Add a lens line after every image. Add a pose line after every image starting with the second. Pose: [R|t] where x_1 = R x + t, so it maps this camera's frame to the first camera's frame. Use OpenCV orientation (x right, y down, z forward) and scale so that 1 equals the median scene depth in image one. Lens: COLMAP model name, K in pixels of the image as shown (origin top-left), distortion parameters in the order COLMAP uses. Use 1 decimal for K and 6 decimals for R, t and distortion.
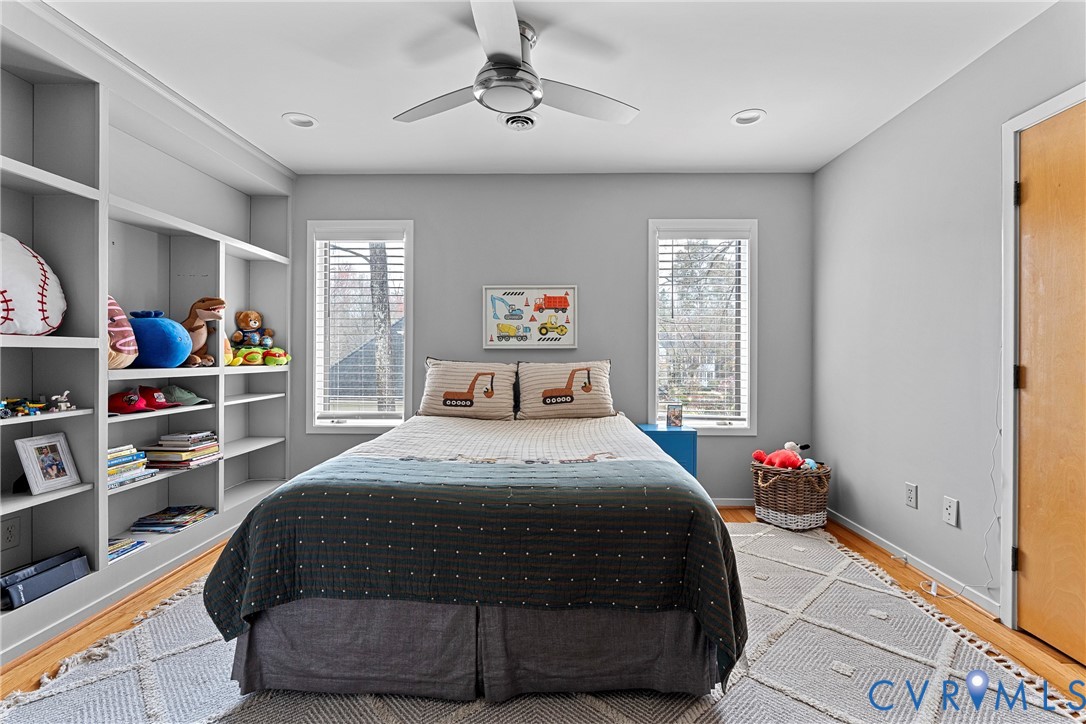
lens RADIAL K [[483.9, 0, 538.7], [0, 483.9, 358.8], [0, 0, 1]] dist [0.000506, 0.000632]
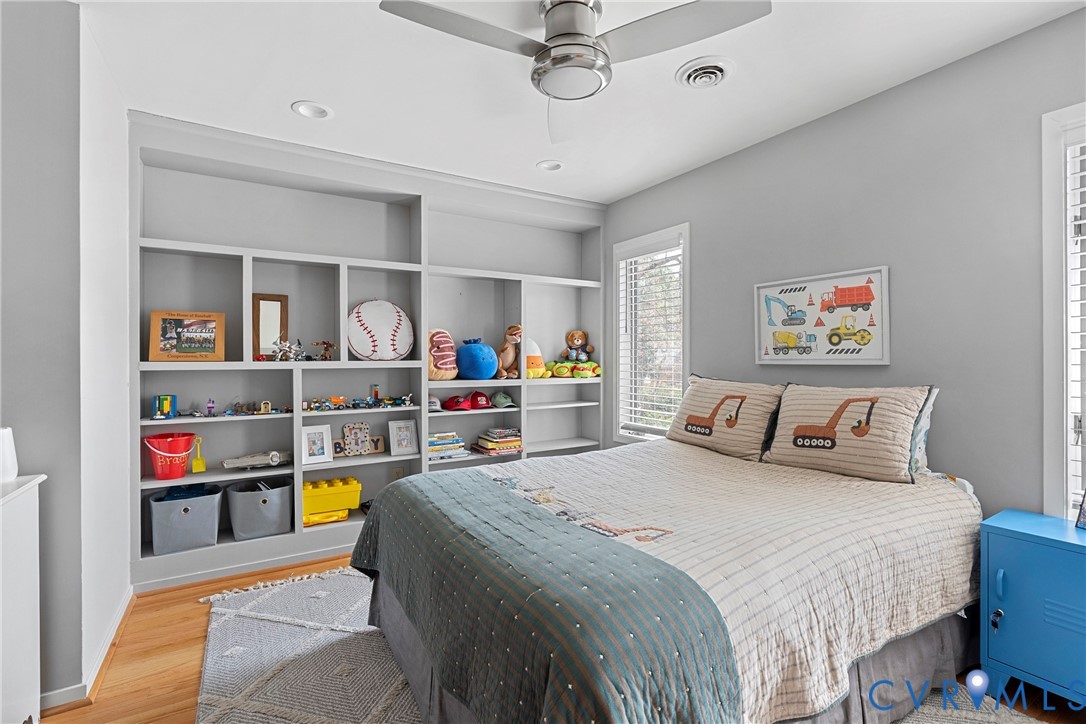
lens RADIAL K [[483.9, 0, 539.6], [0, 483.9, 358.8], [0, 0, 1]] dist [0.000506, 0.000632]
pose [[0.561871, -0.002618, -0.827221, 0.379435], [-0.002999, 0.999982, -0.005202, -0.027284], [0.827219, 0.005404, 0.561853, 0.293082]]
